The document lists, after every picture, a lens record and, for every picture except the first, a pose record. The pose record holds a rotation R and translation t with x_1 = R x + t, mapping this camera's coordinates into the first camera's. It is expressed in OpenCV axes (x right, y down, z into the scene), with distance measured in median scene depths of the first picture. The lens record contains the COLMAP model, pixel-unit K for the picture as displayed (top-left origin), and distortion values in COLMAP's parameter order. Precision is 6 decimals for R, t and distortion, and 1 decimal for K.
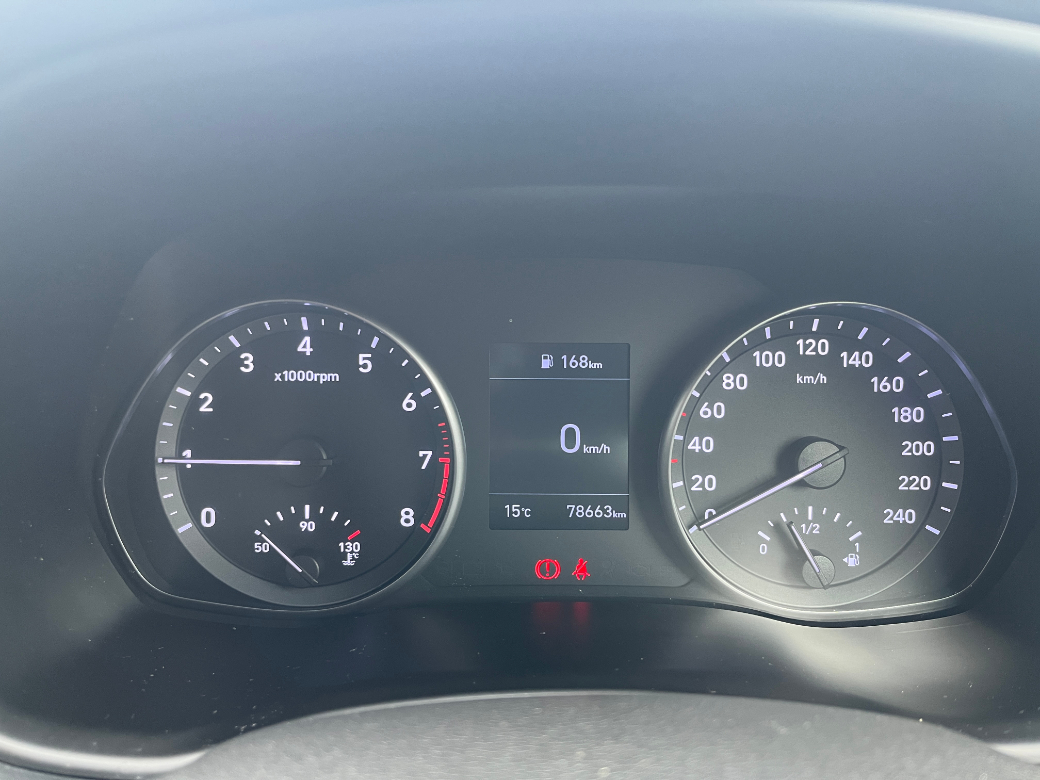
lens RADIAL K [[782.3, 0, 521.6], [0, 782.3, 391.6], [0, 0, 1]] dist [0.006223, 0.003043]
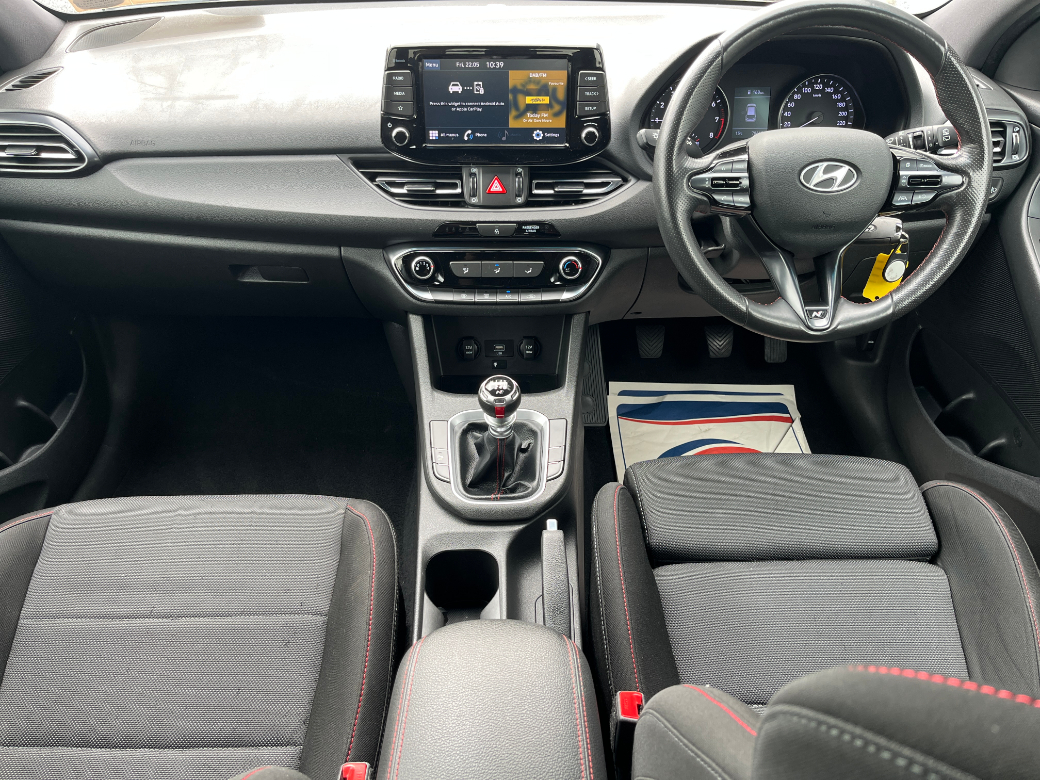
lens RADIAL K [[782.3, 0, 513.0], [0, 782.3, 392.1], [0, 0, 1]] dist [0.006223, 0.003043]
pose [[0.999759, -0.014141, -0.016799, -1.110211], [0.018064, 0.964625, 0.263006, 0.357546], [0.012485, -0.263246, 0.964648, -3.205811]]
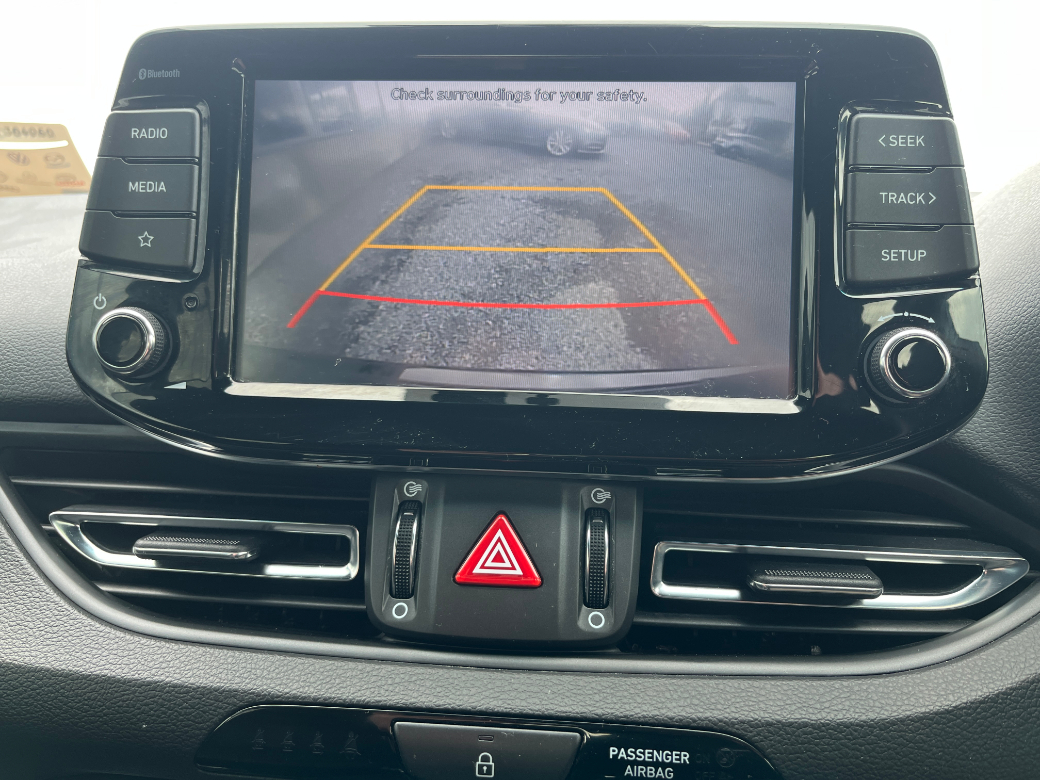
lens RADIAL K [[782.3, 0, 516.4], [0, 782.3, 386.1], [0, 0, 1]] dist [0.006223, 0.003043]
pose [[0.995434, 0.005839, -0.095271, -1.138025], [-0.030849, 0.964241, -0.263227, 0.435045], [0.090327, 0.264964, 0.960018, -0.295771]]
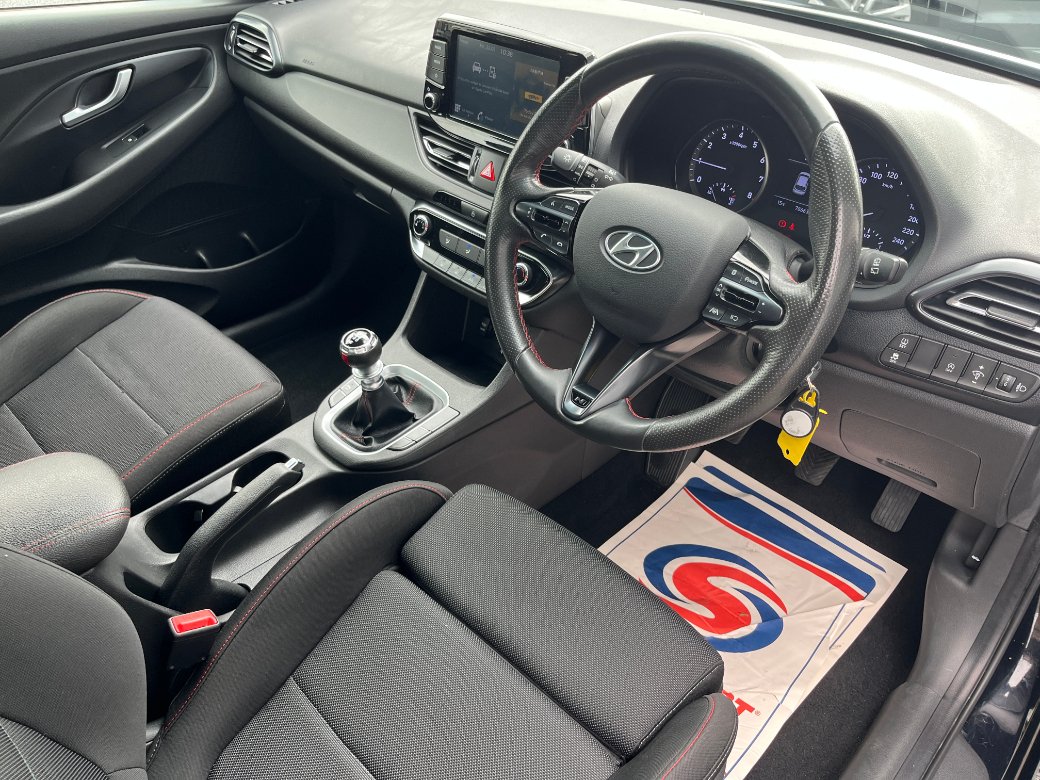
lens RADIAL K [[782.3, 0, 517.7], [0, 782.3, 389.5], [0, 0, 1]] dist [0.006223, 0.003043]
pose [[0.704880, 0.415693, -0.574755, 1.403490], [-0.254633, 0.904563, 0.341947, 0.022351], [0.662047, -0.094680, 0.743458, -2.180987]]
